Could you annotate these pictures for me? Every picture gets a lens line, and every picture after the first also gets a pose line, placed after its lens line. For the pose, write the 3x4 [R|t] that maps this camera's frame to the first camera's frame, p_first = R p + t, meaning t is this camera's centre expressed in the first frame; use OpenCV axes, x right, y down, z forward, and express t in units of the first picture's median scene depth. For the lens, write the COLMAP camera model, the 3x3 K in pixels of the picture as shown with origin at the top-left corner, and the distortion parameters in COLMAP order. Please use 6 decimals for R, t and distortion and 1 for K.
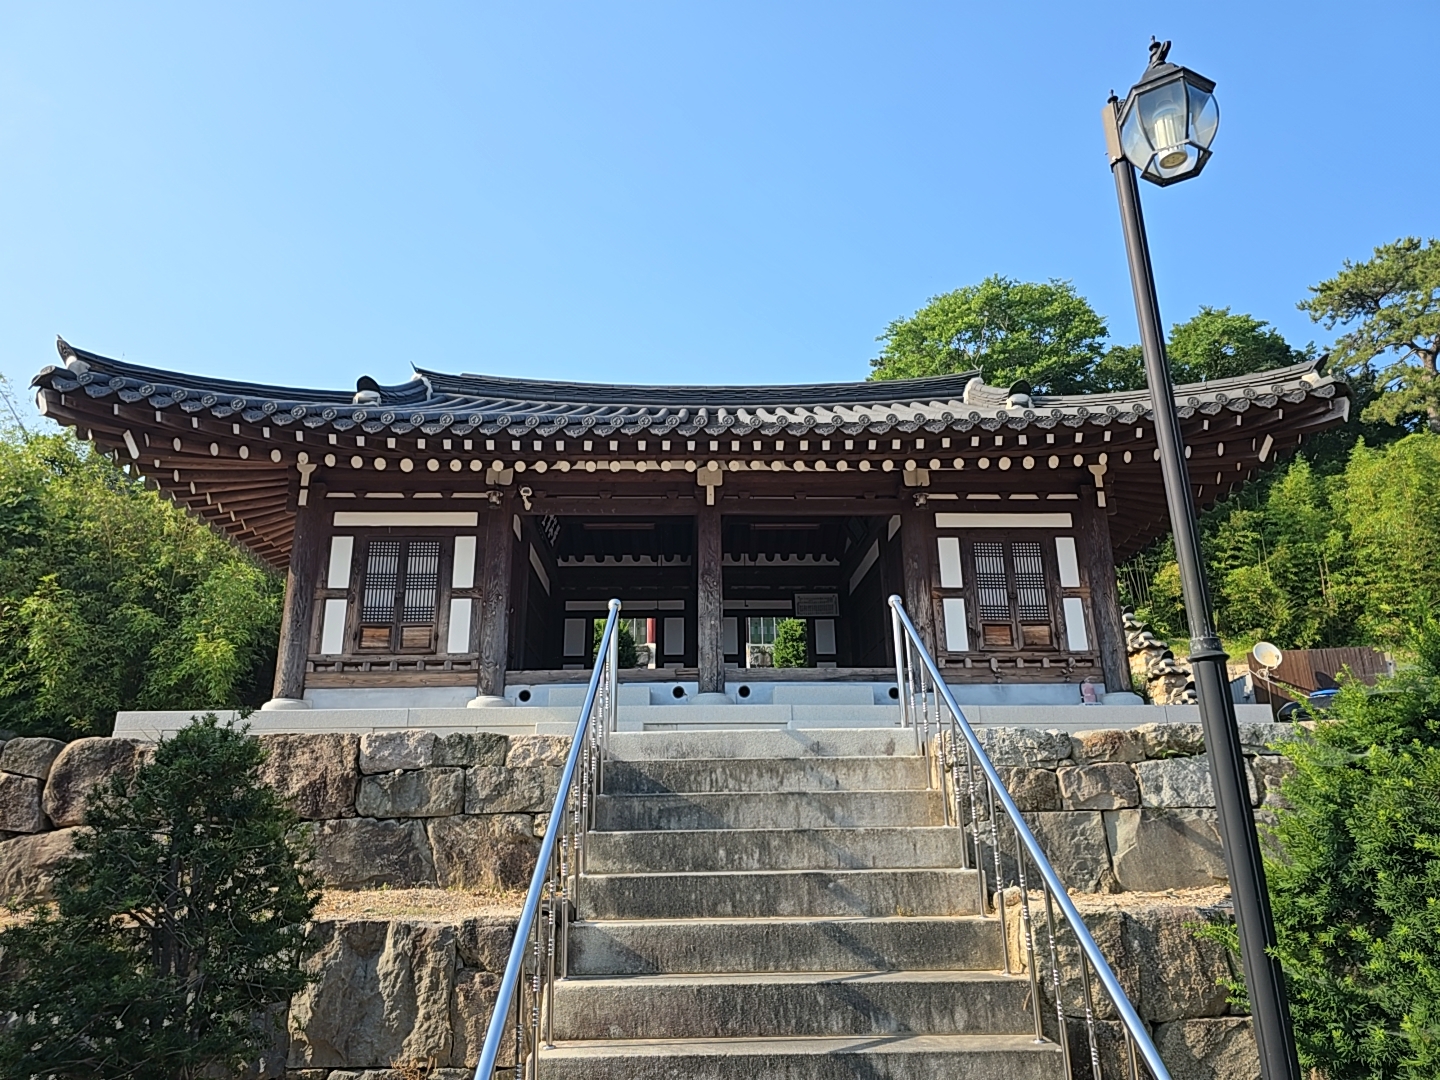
lens RADIAL K [[960.9, 0, 720.5], [0, 960.9, 540.6], [0, 0, 1]] dist [0.050058, -0.035121]
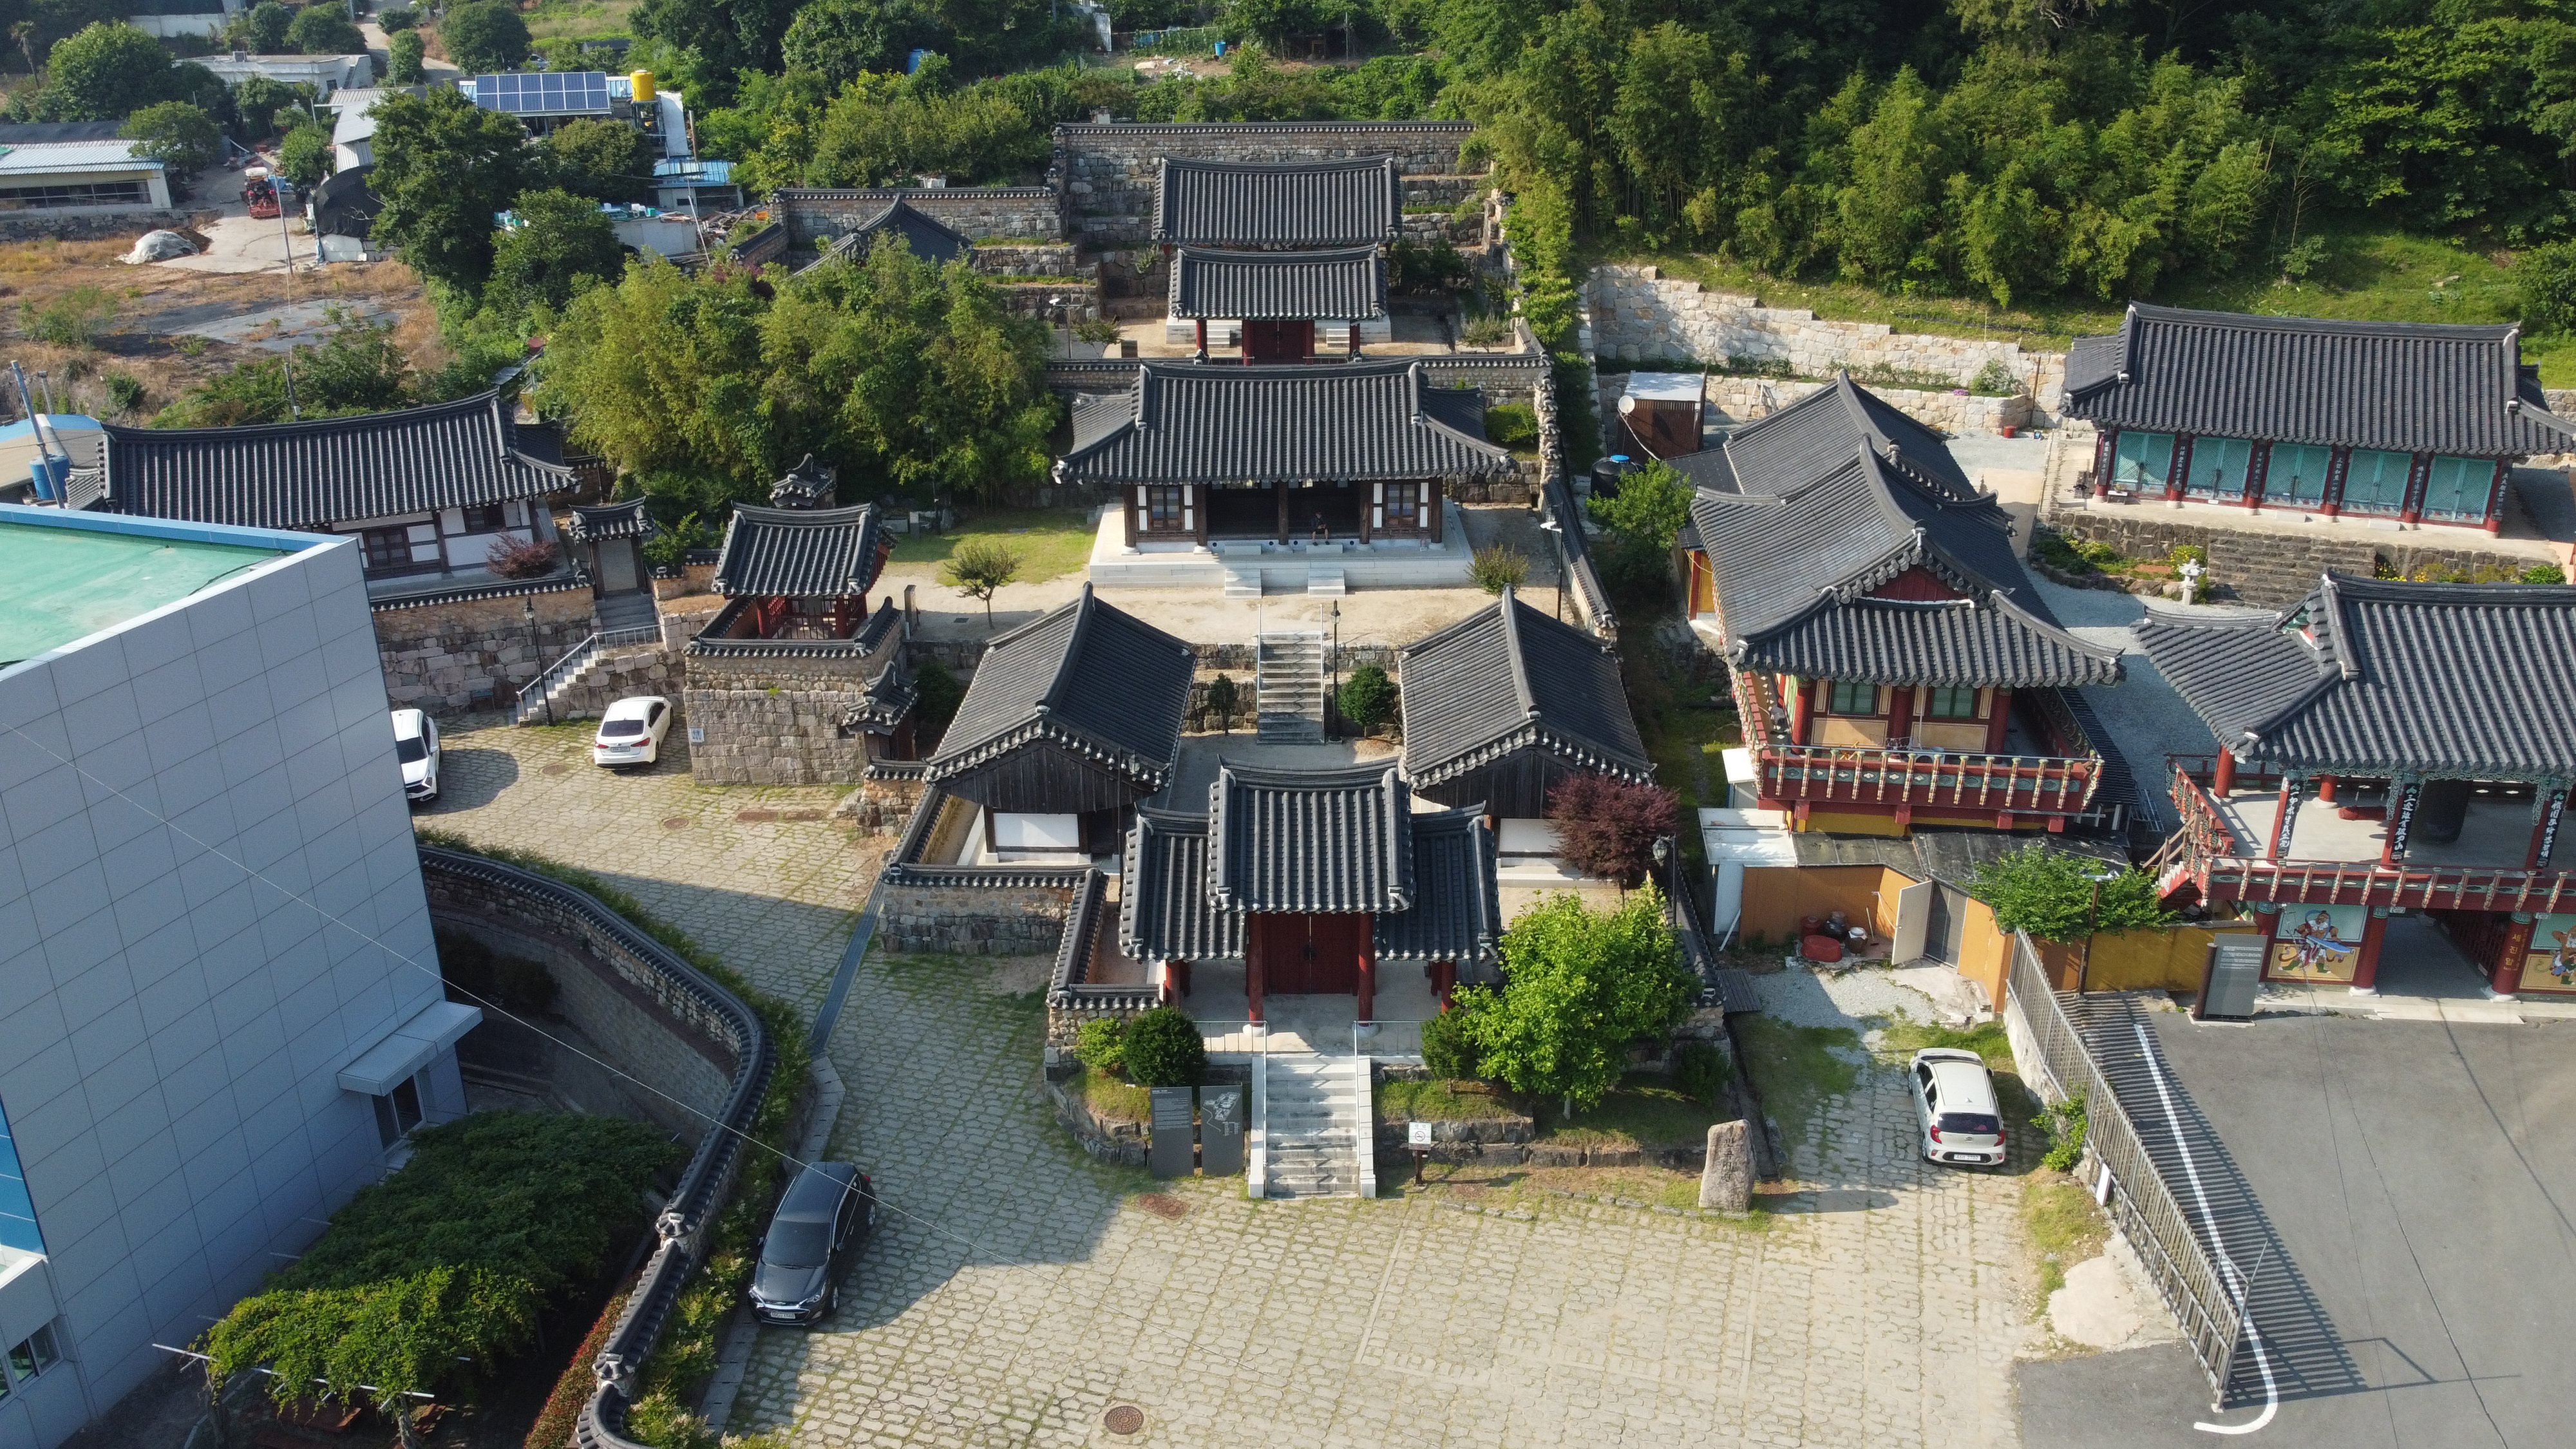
lens RADIAL K [[1946.8, 0, 1289.0], [0, 1946.8, 713.8], [0, 0, 1]] dist [0.002706, -0.012499]
pose [[0.999818, 0.014897, -0.011899, 0.075718], [-0.003793, 0.767040, 0.641588, -2.873475], [0.018684, -0.641427, 0.766957, -3.370336]]
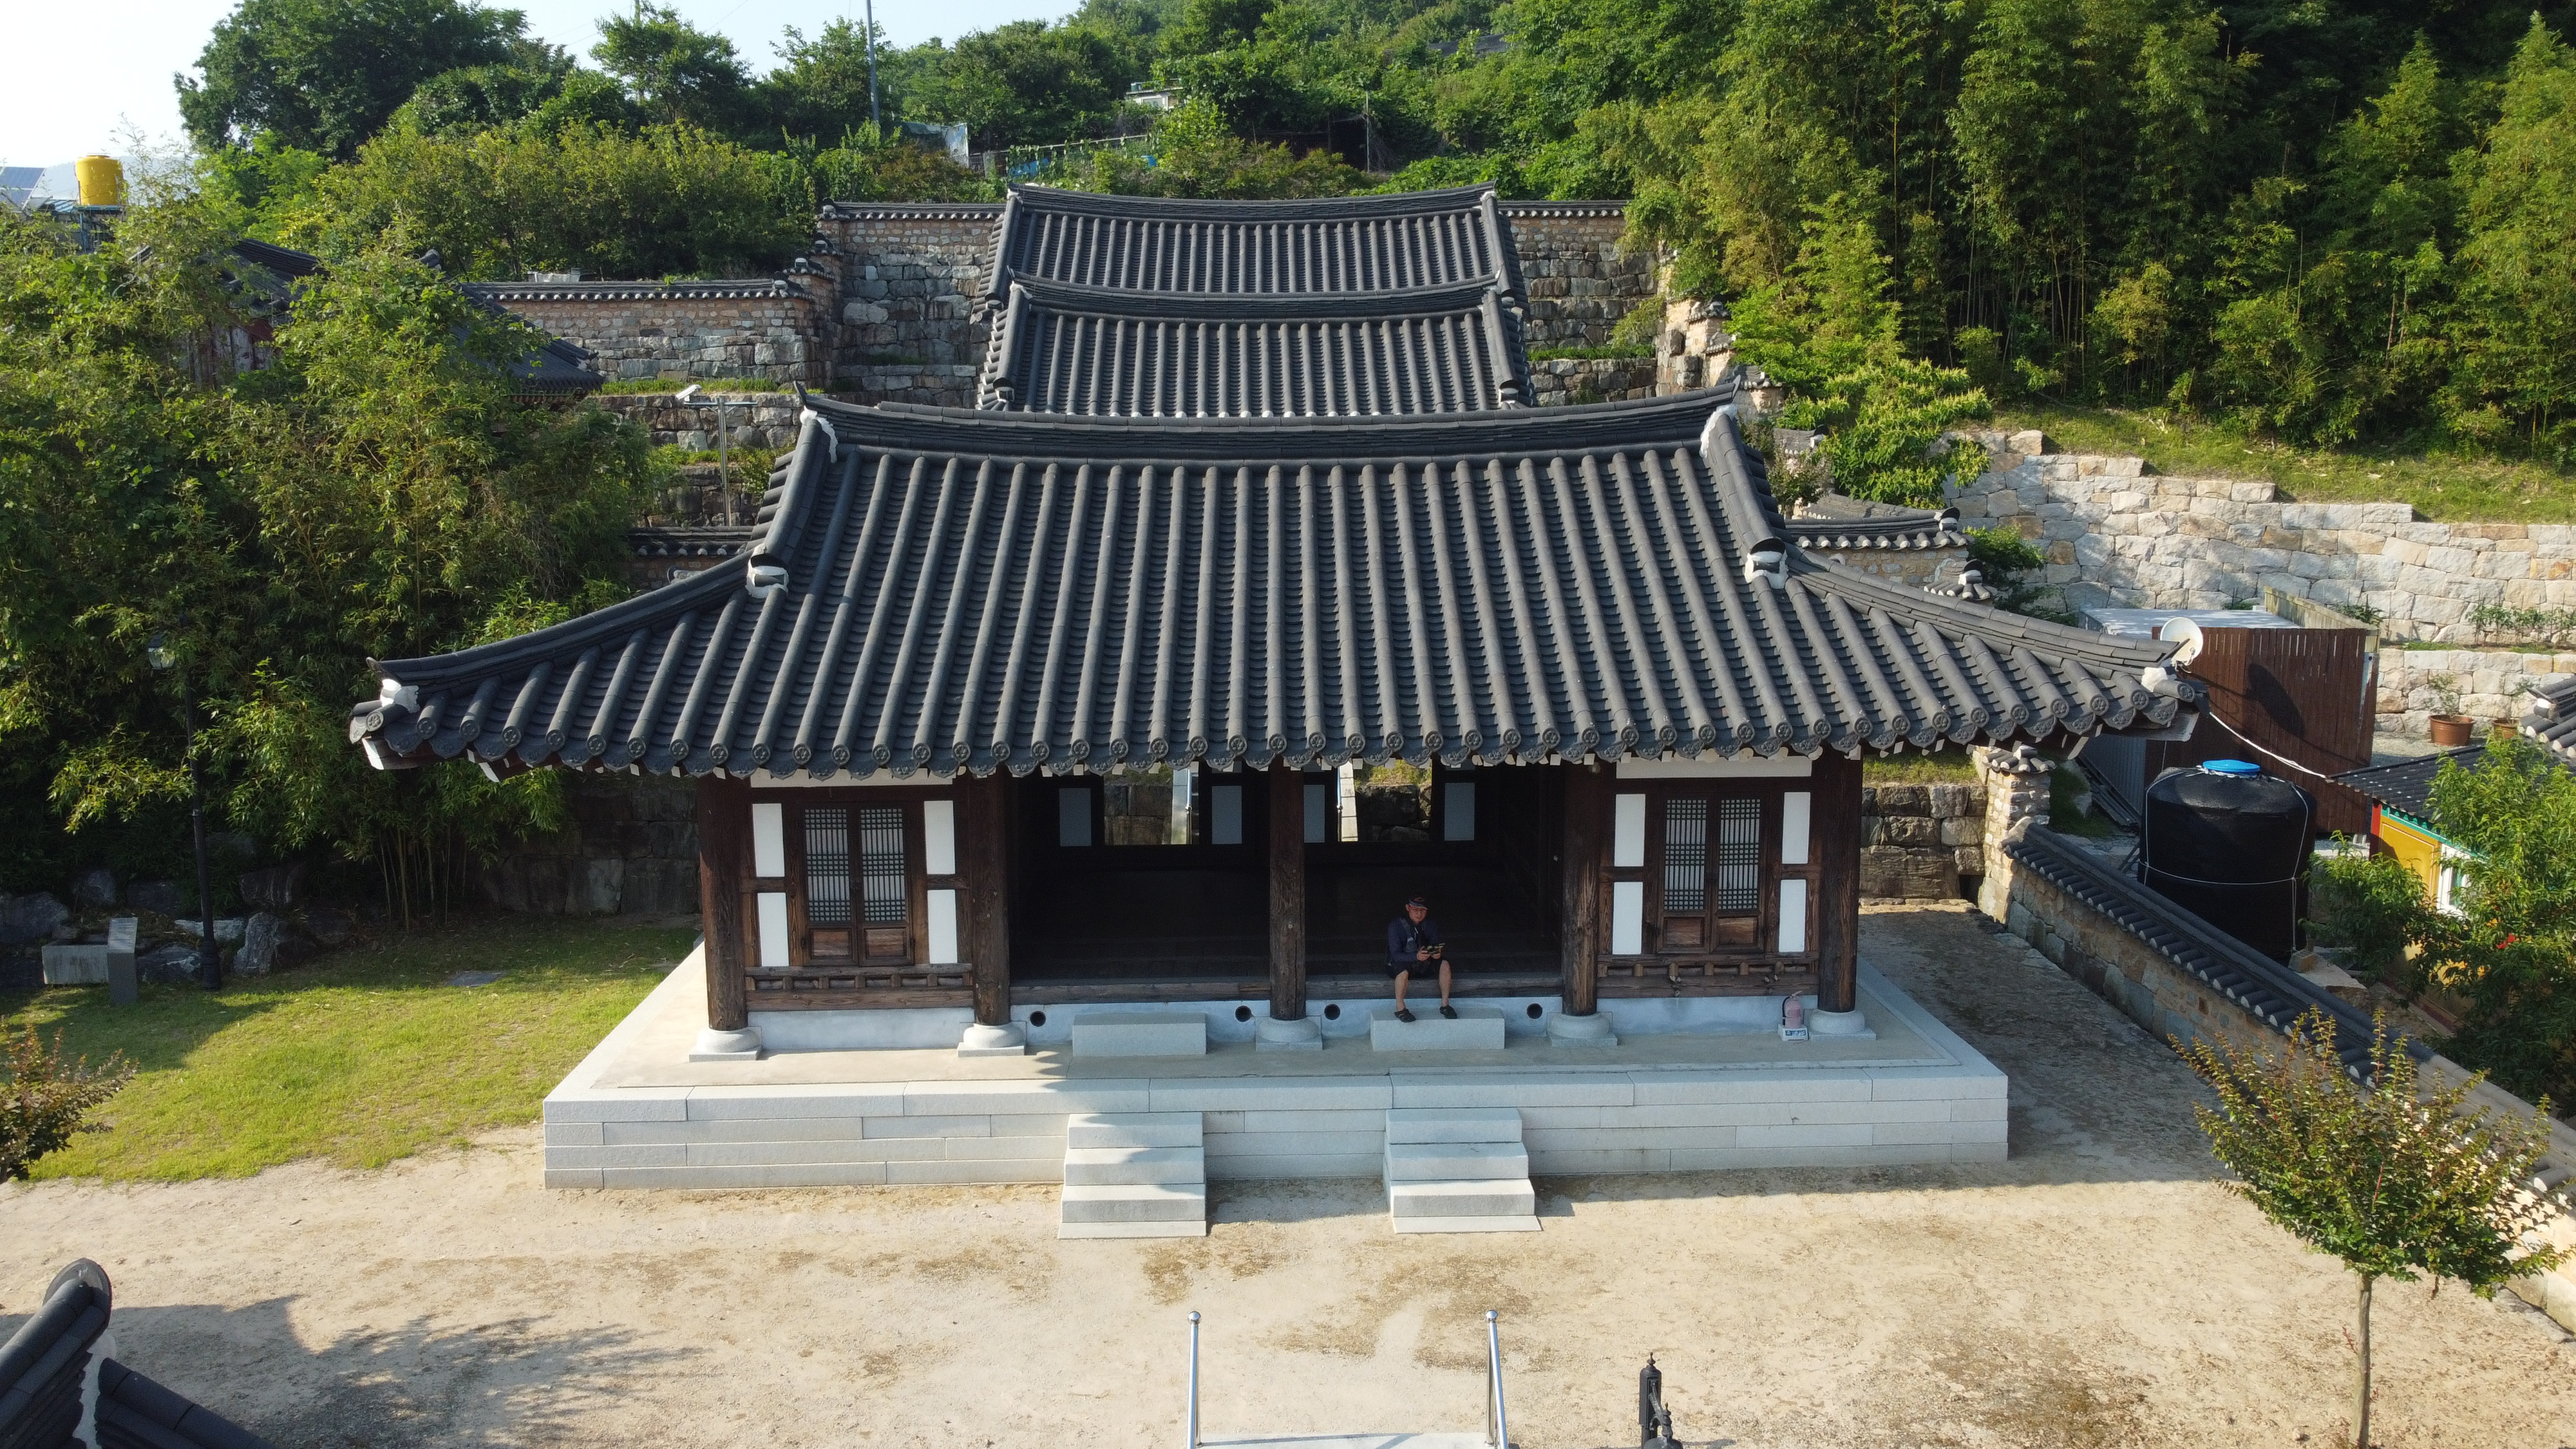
lens RADIAL K [[1946.8, 0, 1283.8], [0, 1946.8, 713.8], [0, 0, 1]] dist [0.002706, -0.012499]
pose [[0.999939, 0.010902, 0.001833, -0.017265], [-0.010594, 0.897646, 0.440589, -0.688857], [0.003158, -0.440582, 0.897707, -0.240291]]
